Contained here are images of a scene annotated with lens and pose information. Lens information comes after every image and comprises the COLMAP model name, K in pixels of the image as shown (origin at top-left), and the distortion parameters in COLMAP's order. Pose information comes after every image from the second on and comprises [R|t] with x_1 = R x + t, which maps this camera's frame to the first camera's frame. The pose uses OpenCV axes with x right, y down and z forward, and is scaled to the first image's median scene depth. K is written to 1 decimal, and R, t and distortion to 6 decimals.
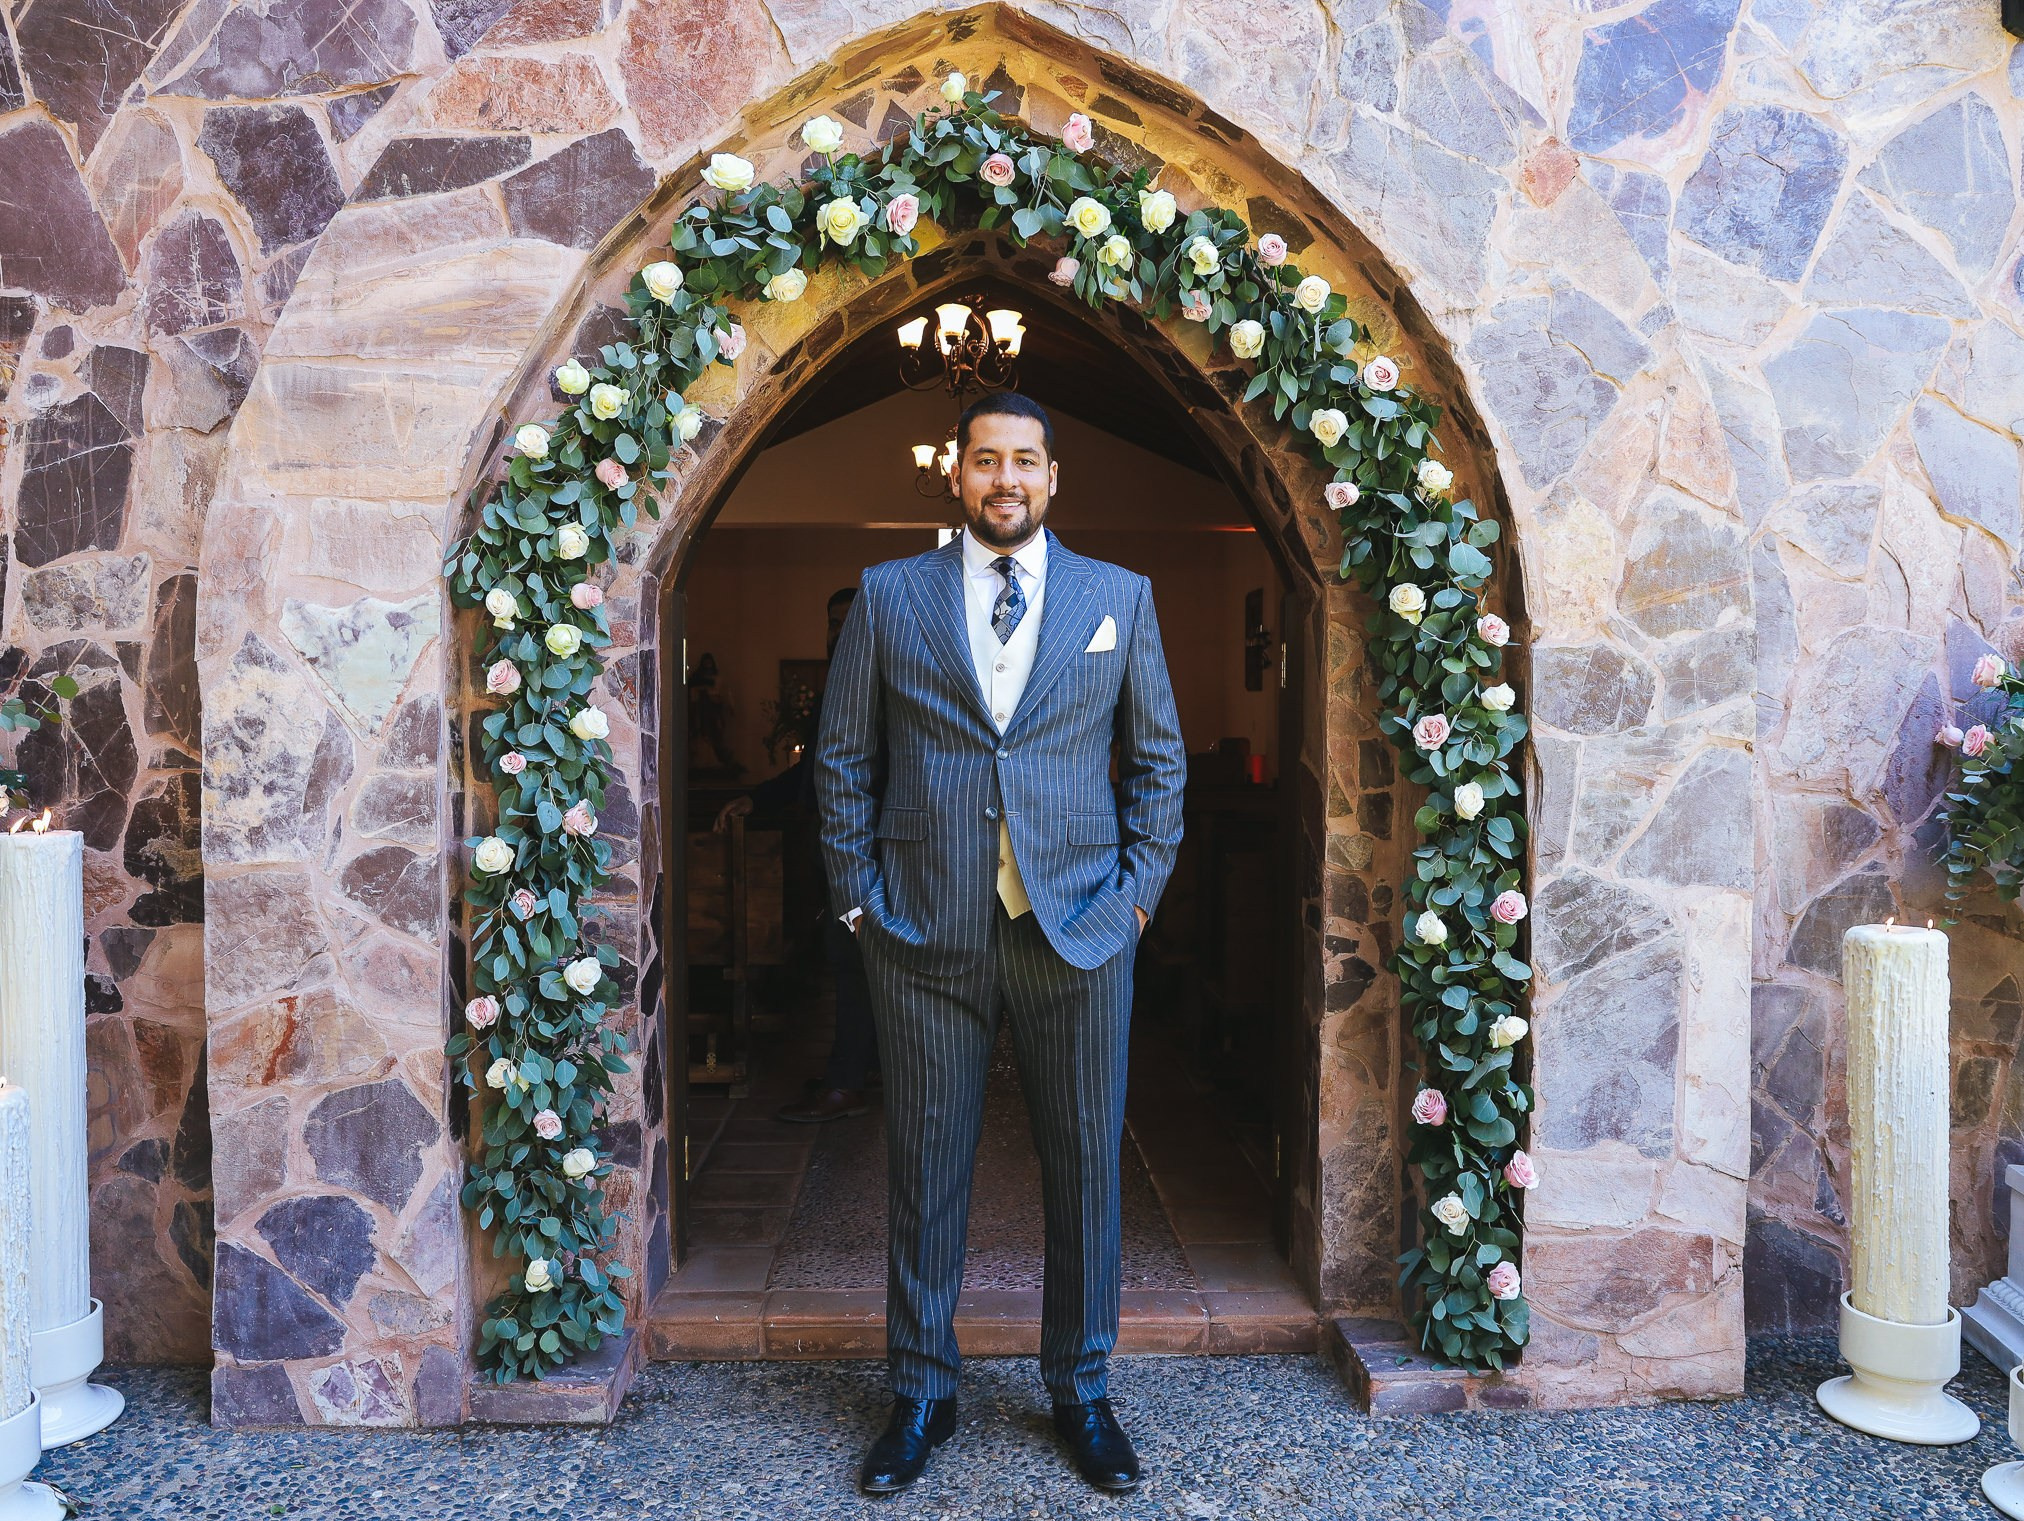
lens RADIAL K [[1360.5, 0, 1013.4], [0, 1360.5, 759.8], [0, 0, 1]] dist [0.060616, 0.002184]
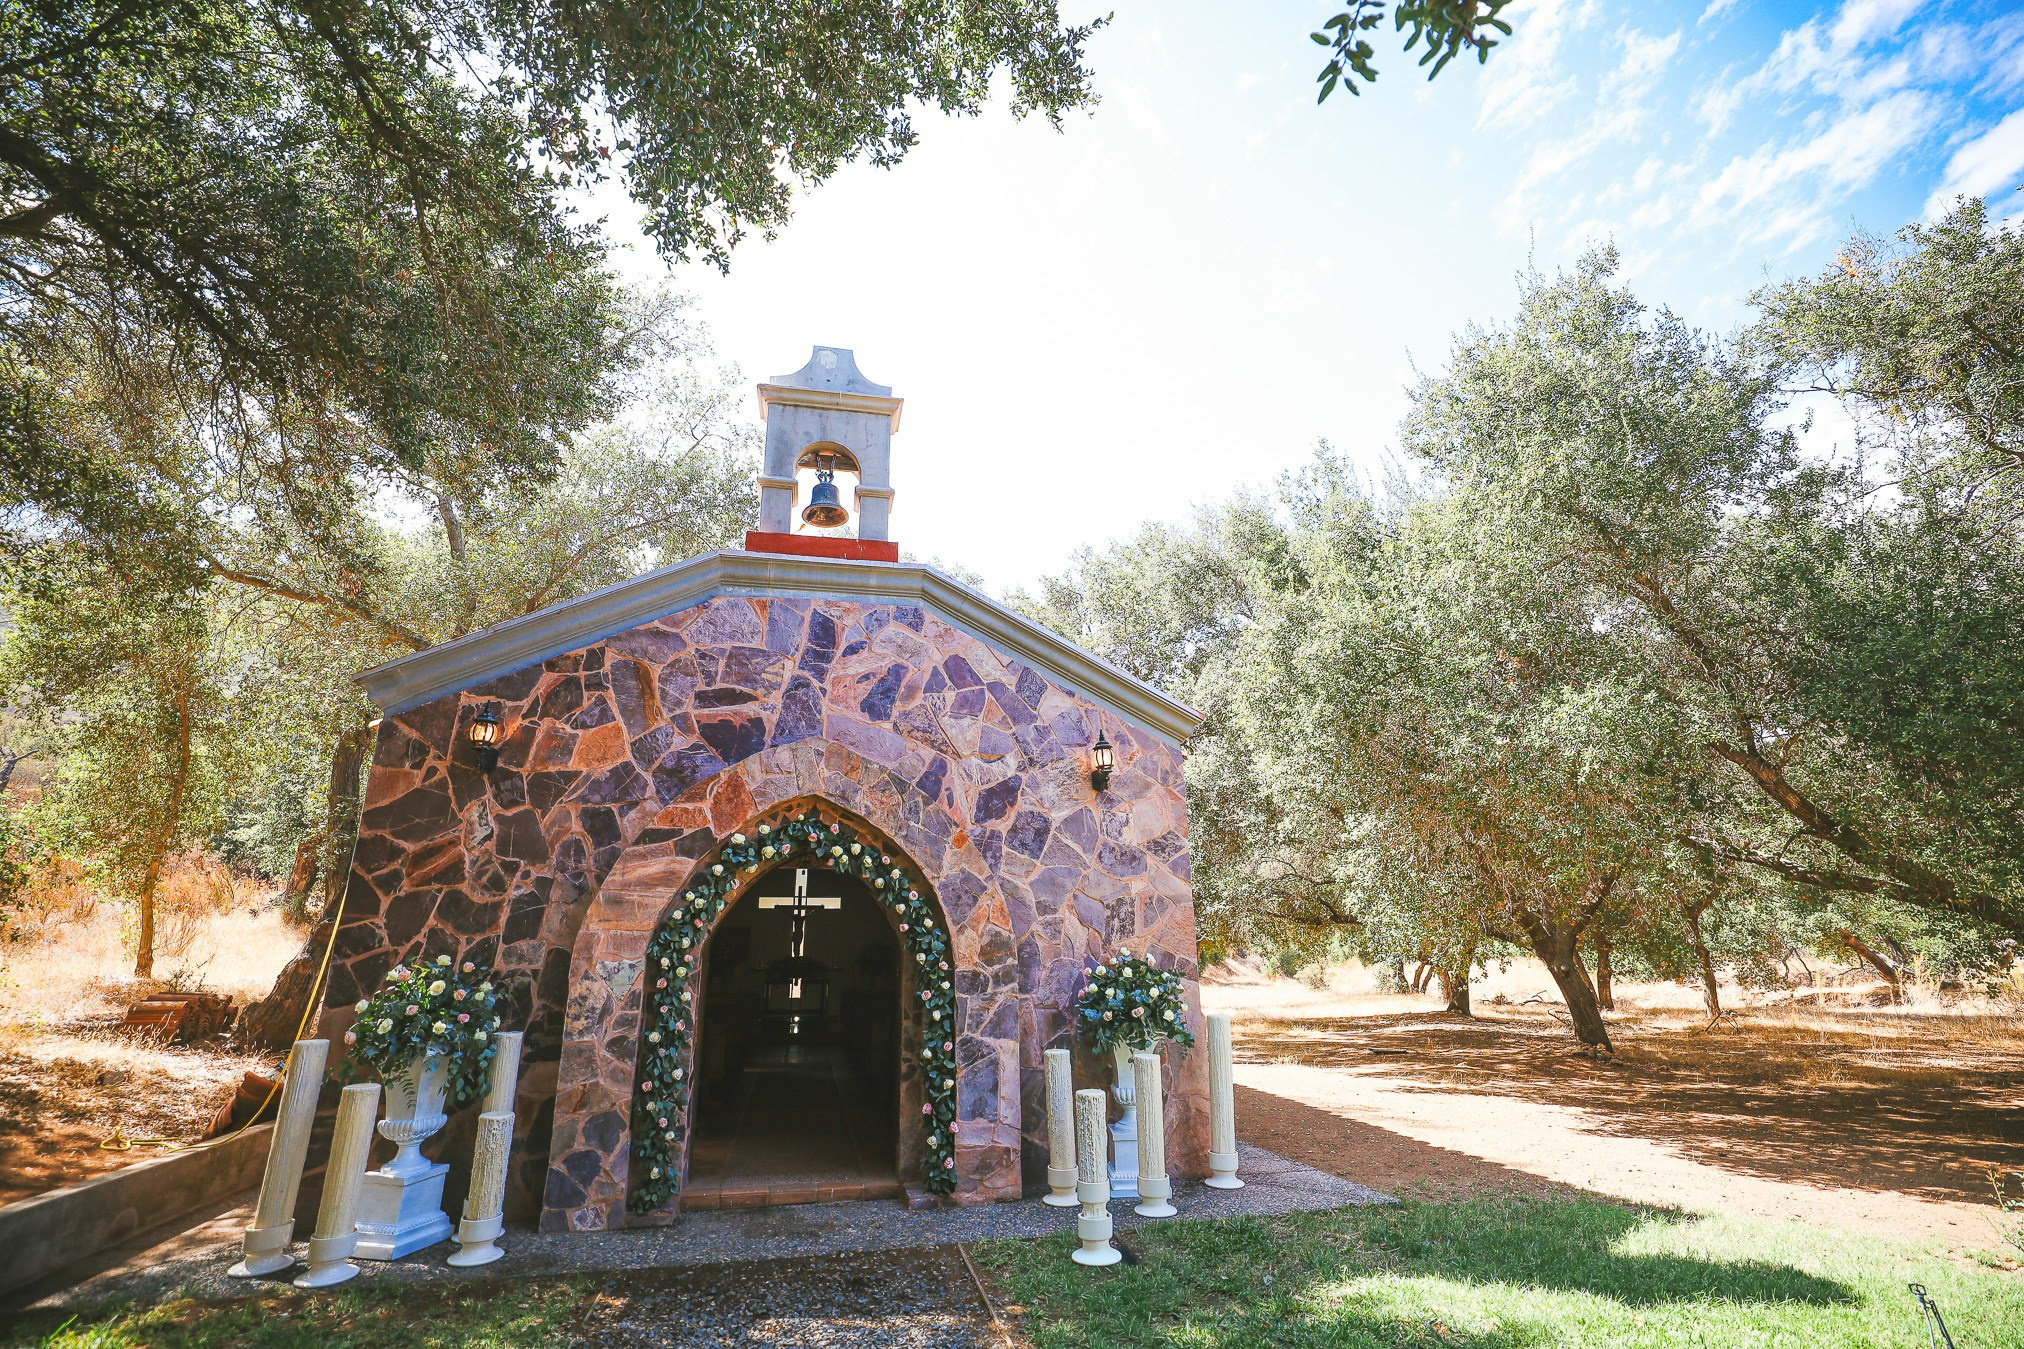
lens RADIAL K [[945.0, 0, 1004.6], [0, 945.0, 674.8], [0, 0, 1]] dist [-0.001607, 0.000071]
pose [[0.988697, 0.033723, 0.146087, 0.112127], [0.008640, 0.959942, -0.280066, -0.129284], [-0.149679, 0.278163, 0.948800, -1.596772]]
